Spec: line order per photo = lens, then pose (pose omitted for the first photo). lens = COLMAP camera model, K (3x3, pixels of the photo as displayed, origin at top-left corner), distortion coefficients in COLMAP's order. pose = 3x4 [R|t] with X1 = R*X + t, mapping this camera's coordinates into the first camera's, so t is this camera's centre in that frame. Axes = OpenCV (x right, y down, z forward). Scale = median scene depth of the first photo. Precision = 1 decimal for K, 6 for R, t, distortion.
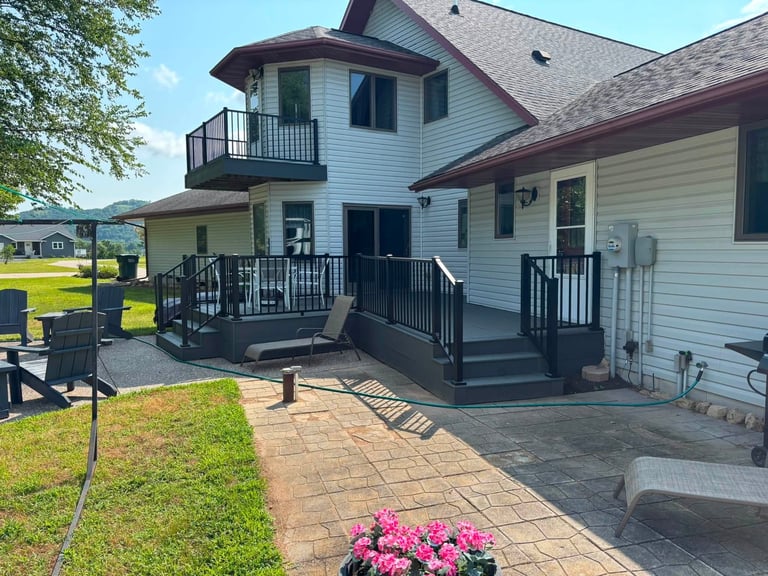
lens RADIAL K [[606.4, 0, 384.0], [0, 606.4, 288.0], [0, 0, 1]] dist [0.028963, 0.003355]
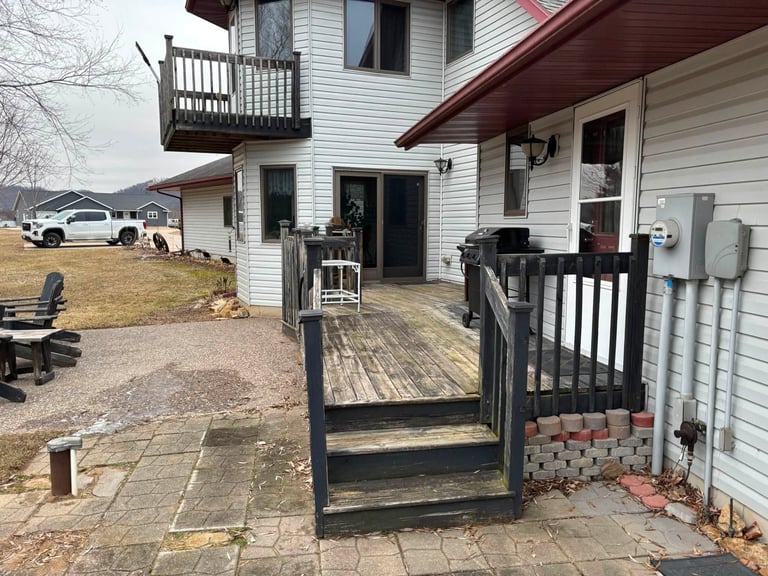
lens RADIAL K [[606.4, 0, 384.0], [0, 606.4, 288.0], [0, 0, 1]] dist [0.028963, 0.003355]
pose [[0.990587, 0.020467, -0.135344, 0.164768], [-0.013887, 0.998683, 0.049381, -0.036904], [0.136177, -0.047037, 0.989567, 0.349087]]
